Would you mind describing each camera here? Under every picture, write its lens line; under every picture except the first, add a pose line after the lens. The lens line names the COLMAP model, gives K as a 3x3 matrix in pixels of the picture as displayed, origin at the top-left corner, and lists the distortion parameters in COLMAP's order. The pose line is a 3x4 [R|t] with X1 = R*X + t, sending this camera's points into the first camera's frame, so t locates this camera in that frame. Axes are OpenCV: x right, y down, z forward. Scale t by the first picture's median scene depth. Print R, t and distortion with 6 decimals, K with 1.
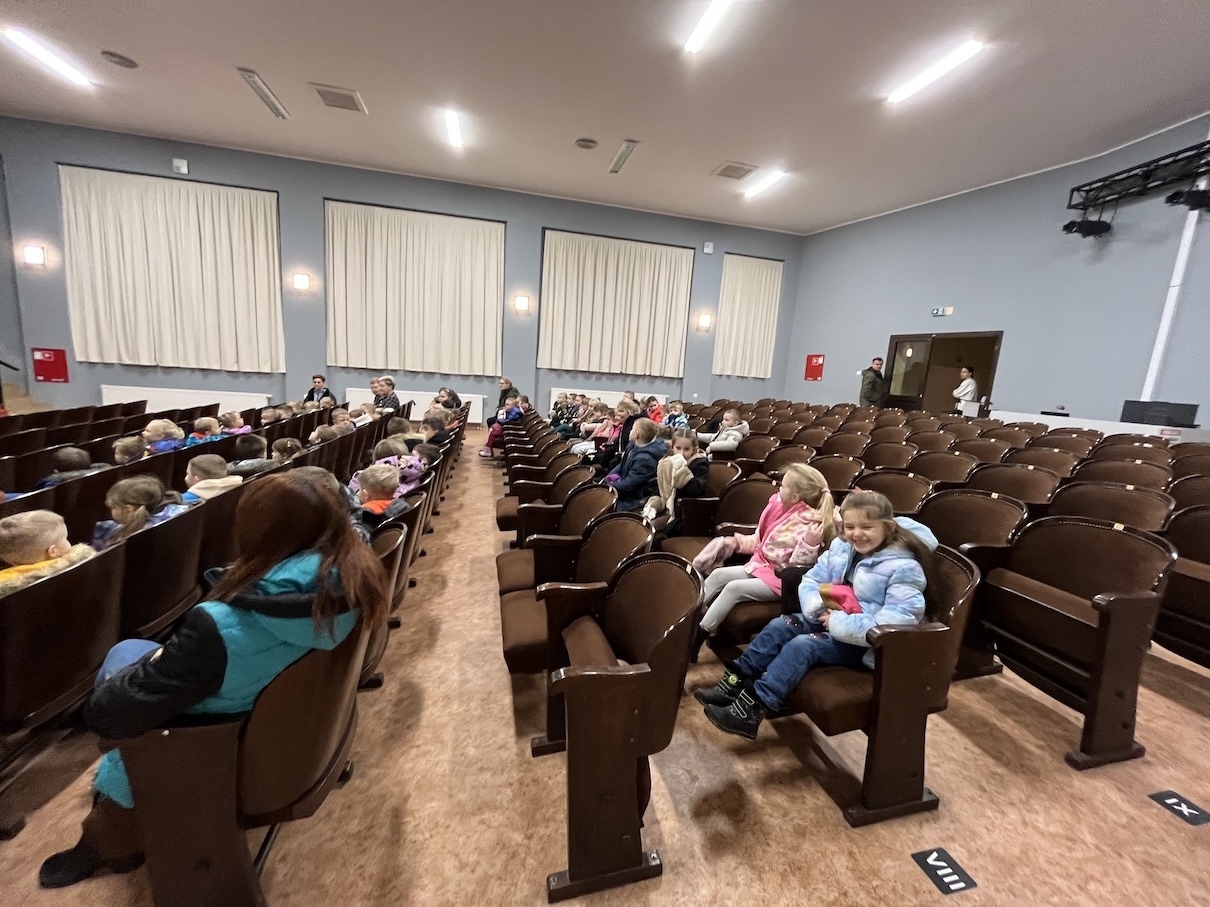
lens RADIAL K [[490.6, 0, 606.5], [0, 490.6, 454.3], [0, 0, 1]] dist [-0.004349, -0.000944]
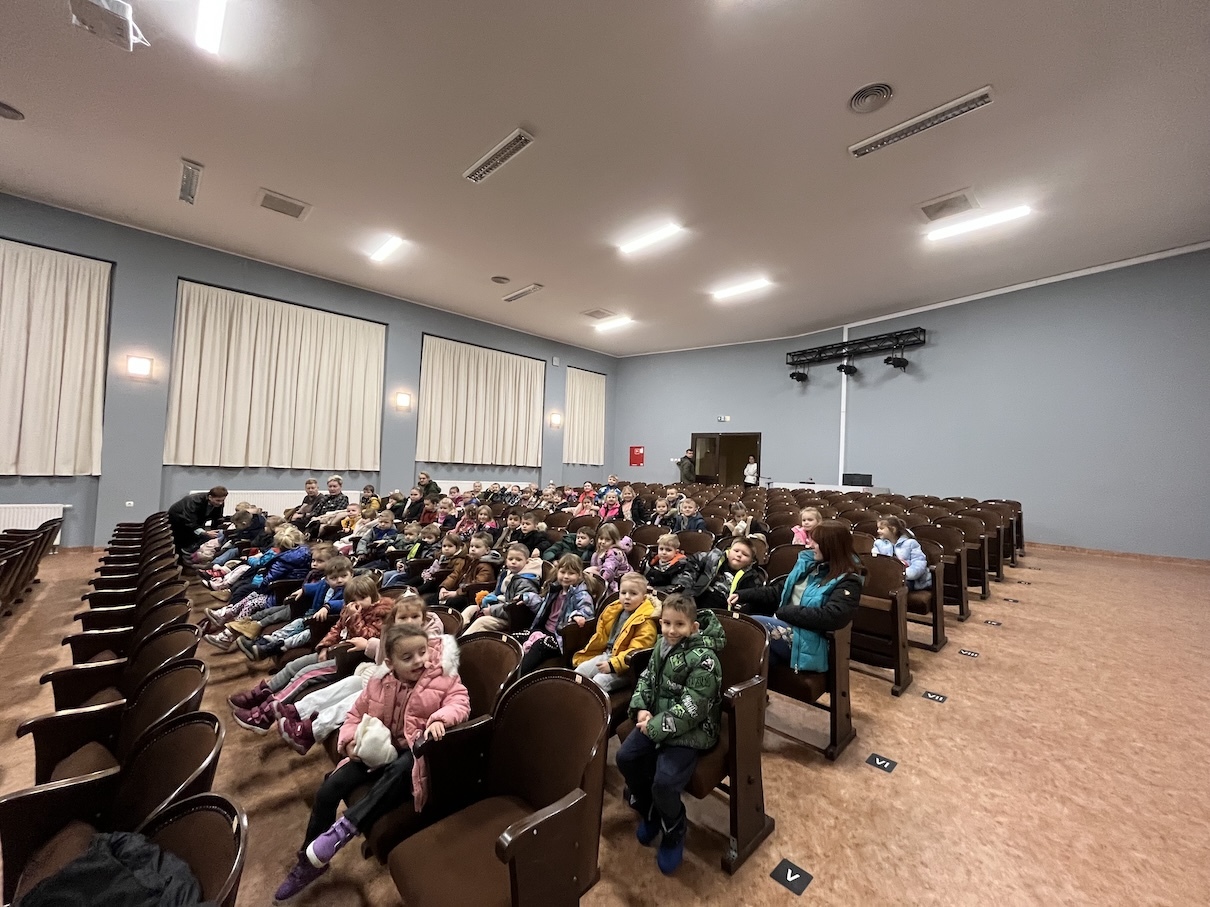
lens RADIAL K [[490.6, 0, 599.4], [0, 490.6, 448.3], [0, 0, 1]] dist [-0.004349, -0.000944]
pose [[0.863164, -0.009776, 0.504828, -0.361242], [0.101343, 0.982821, -0.154246, -0.008353], [-0.494648, 0.184300, 0.849327, -0.063819]]
